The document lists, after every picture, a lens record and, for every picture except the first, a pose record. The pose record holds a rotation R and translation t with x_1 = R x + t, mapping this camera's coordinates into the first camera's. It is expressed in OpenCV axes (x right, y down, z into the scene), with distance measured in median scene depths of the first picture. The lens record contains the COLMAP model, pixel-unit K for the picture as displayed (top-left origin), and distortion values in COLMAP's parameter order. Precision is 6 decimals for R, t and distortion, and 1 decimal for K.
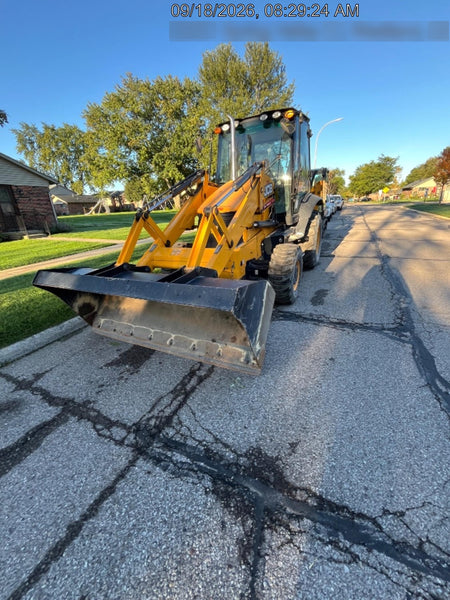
lens RADIAL K [[244.7, 0, 224.2], [0, 244.7, 299.2], [0, 0, 1]] dist [-0.003140, 0.000244]
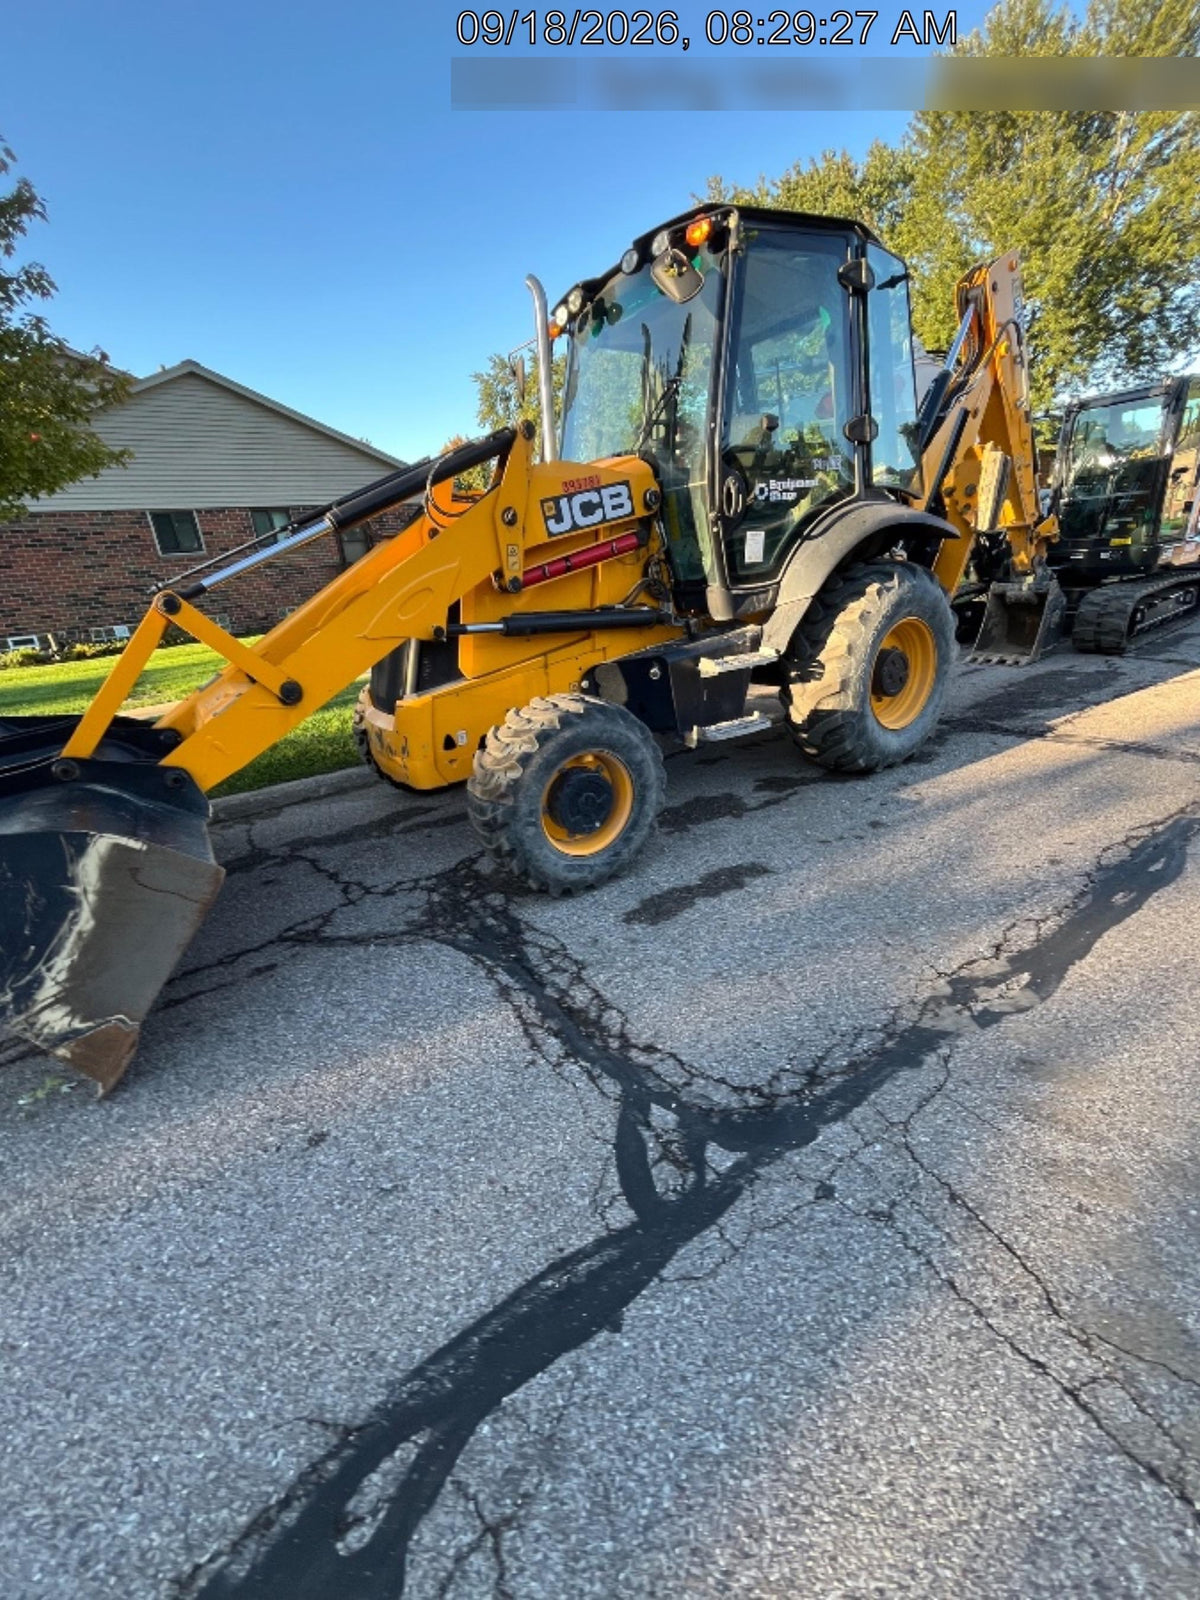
lens RADIAL K [[652.4, 0, 597.8], [0, 652.4, 798.0], [0, 0, 1]] dist [-0.003140, 0.000244]
pose [[0.871159, 0.156378, -0.465434, 0.734437], [-0.143560, 0.987626, 0.063123, -0.172101], [0.469546, 0.011827, 0.882829, 0.350846]]
